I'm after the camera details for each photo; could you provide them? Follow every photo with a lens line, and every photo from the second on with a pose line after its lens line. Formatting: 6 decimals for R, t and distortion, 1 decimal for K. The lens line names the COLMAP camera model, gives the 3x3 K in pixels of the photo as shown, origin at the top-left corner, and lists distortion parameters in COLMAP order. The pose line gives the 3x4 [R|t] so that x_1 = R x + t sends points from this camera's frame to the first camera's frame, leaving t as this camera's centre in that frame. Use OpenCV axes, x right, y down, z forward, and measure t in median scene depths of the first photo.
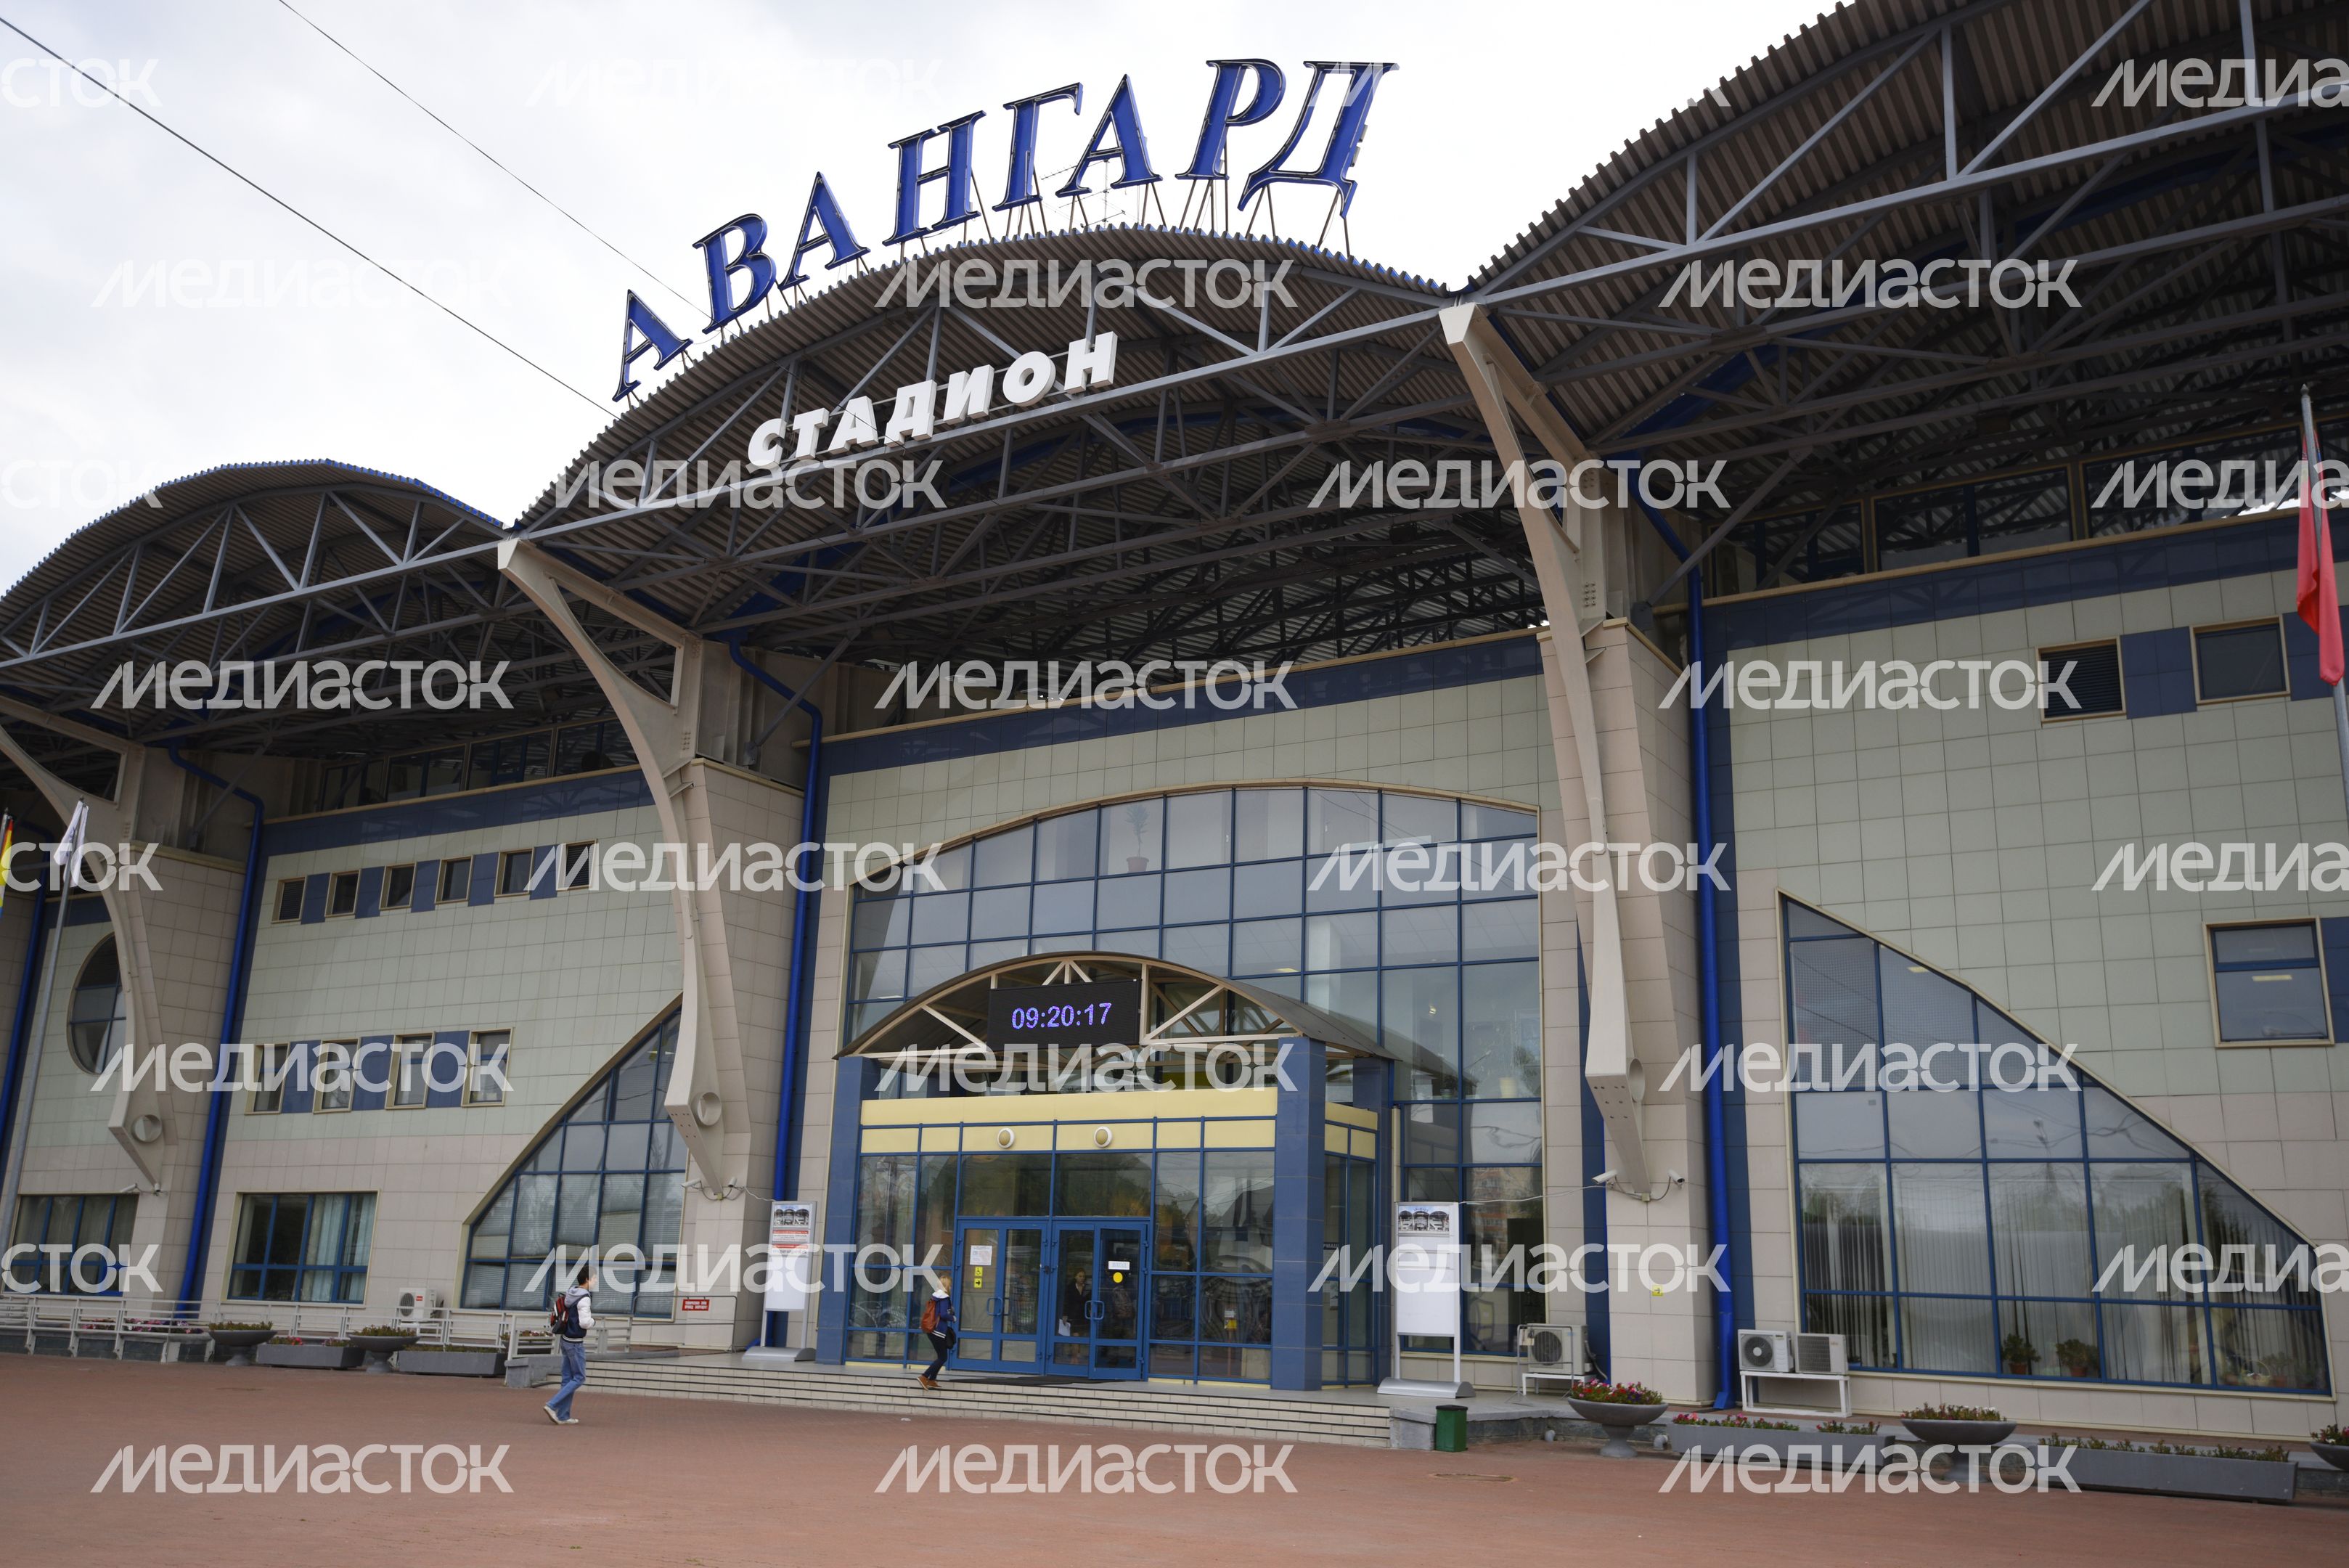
lens RADIAL K [[2021.7, 0, 1174.5], [0, 2021.7, 784.0], [0, 0, 1]] dist [0.076555, -0.098226]
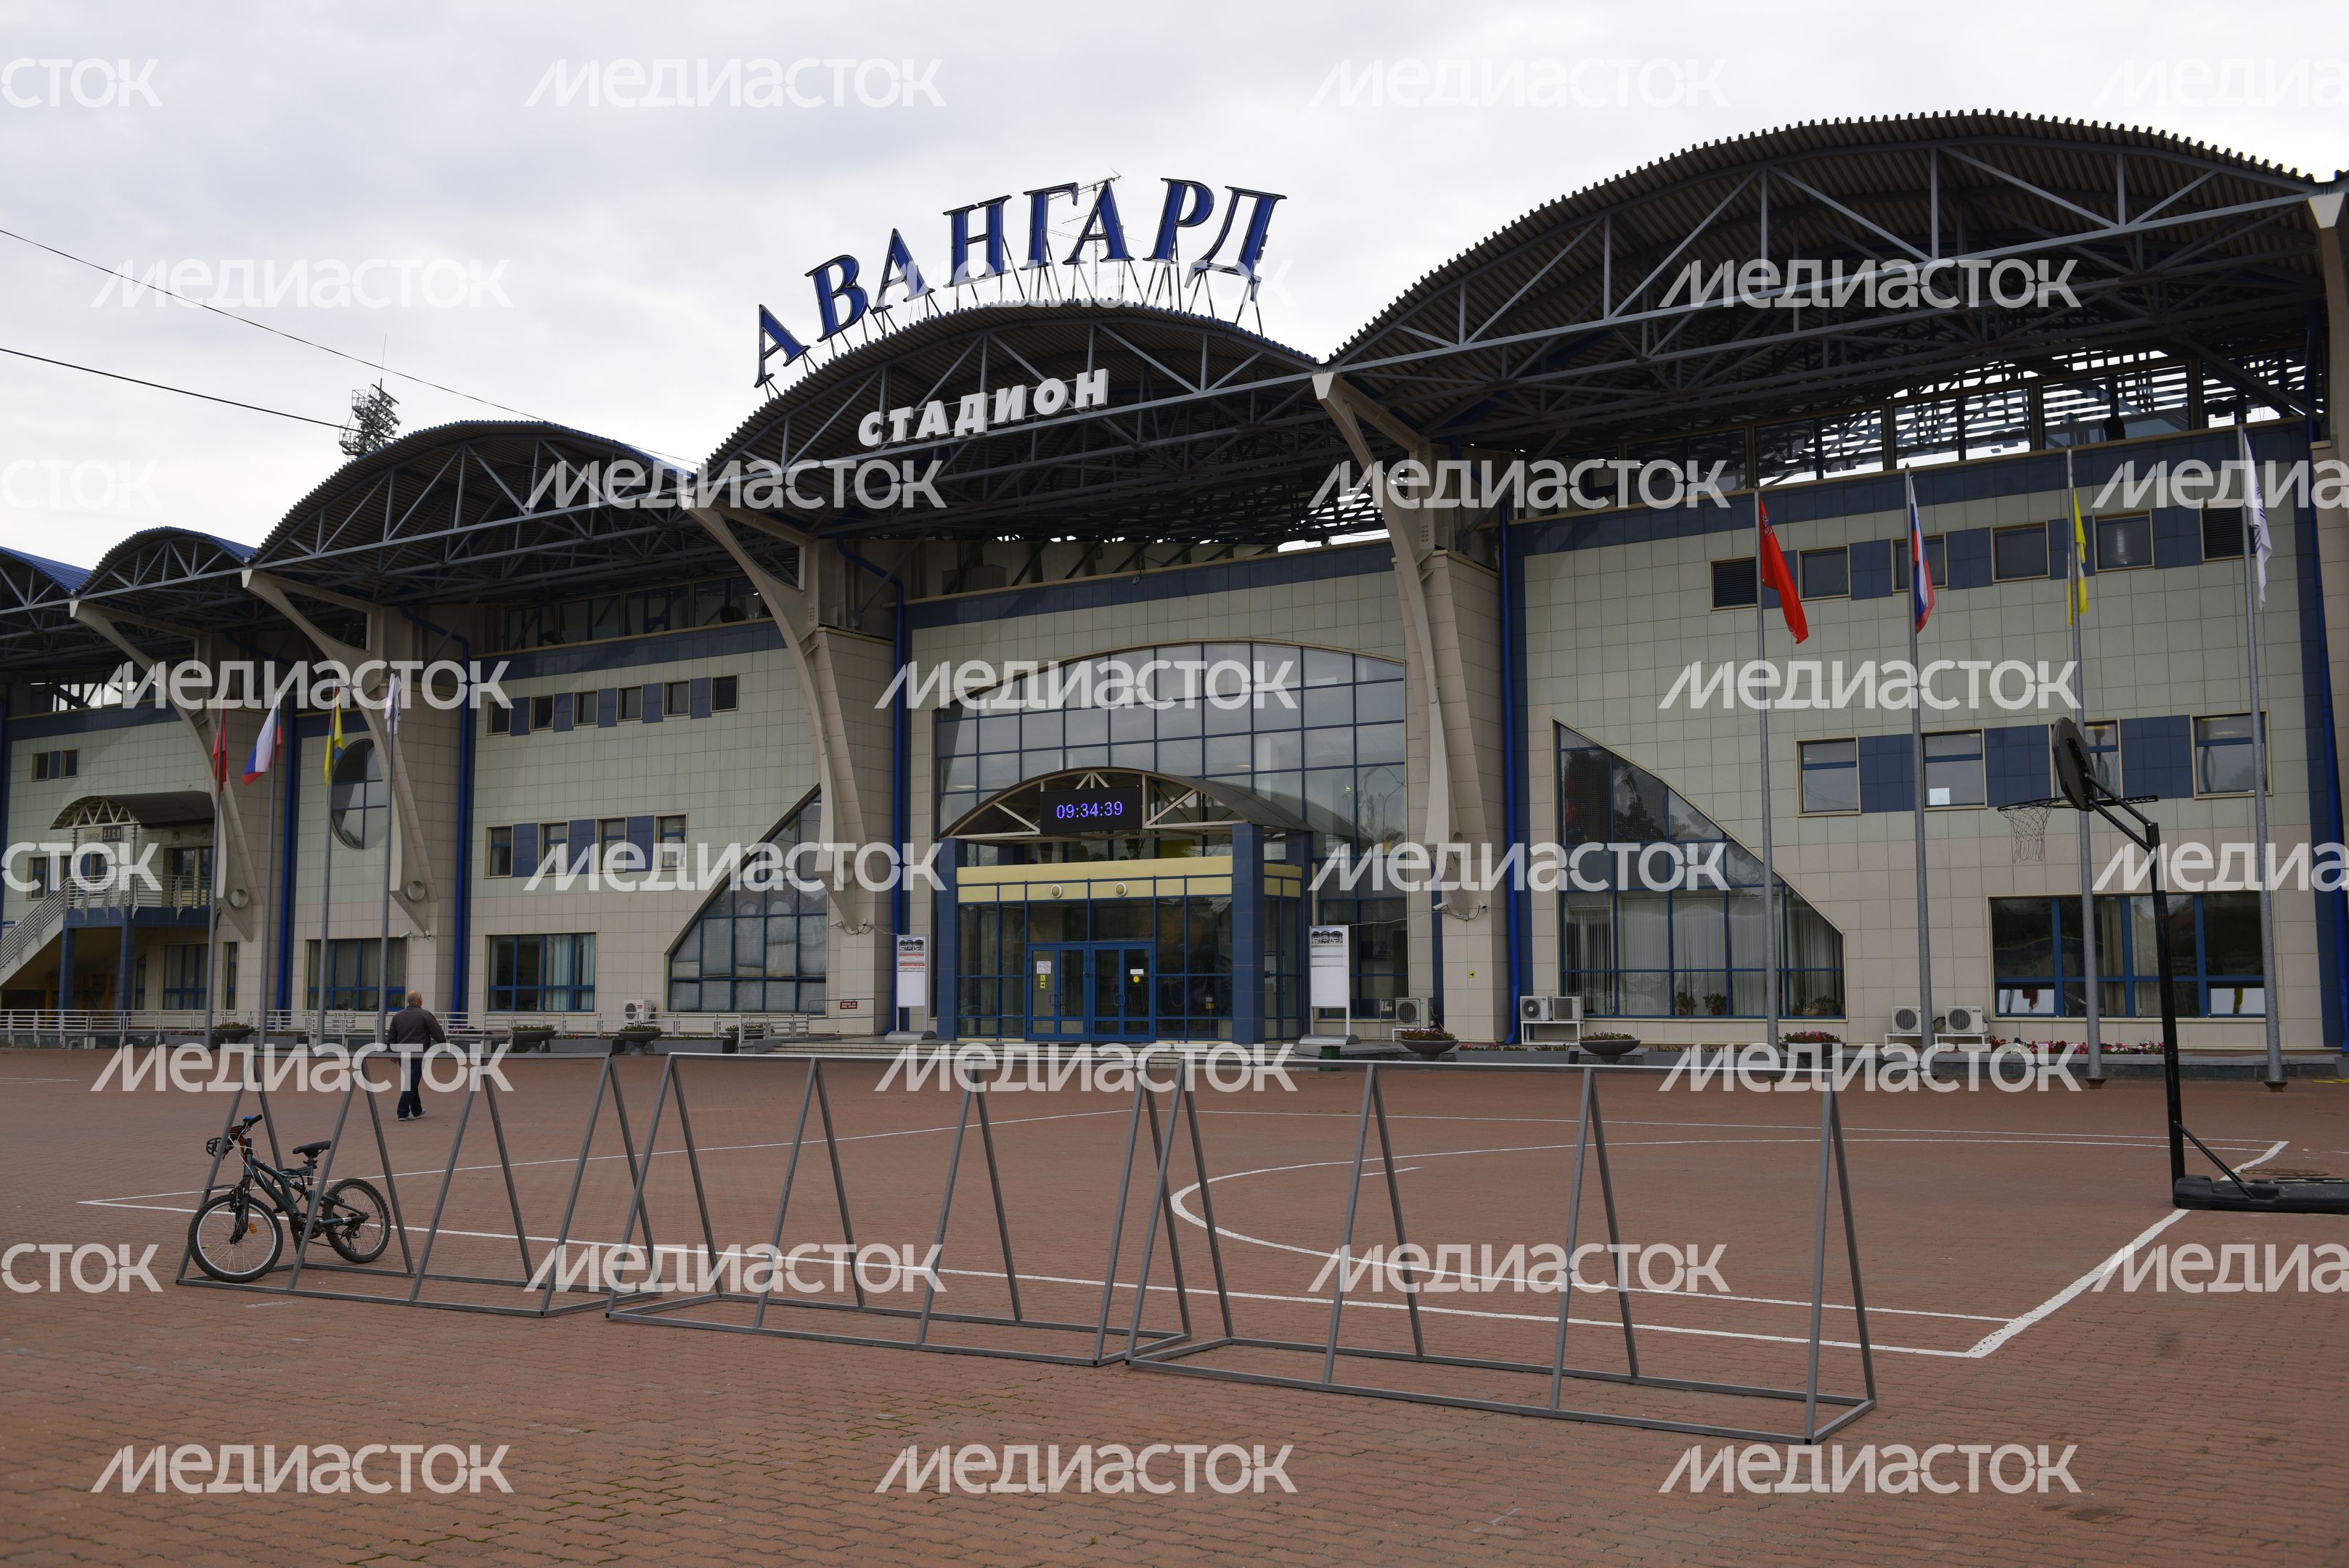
lens RADIAL K [[2187.2, 0, 1174.5], [0, 2187.2, 784.0], [0, 0, 1]] dist [-0.005401, -0.003225]
pose [[0.999316, -0.035215, -0.011303, 0.025891], [0.036530, 0.987565, 0.152910, -0.150378], [0.005778, -0.153218, 0.988175, -0.596247]]
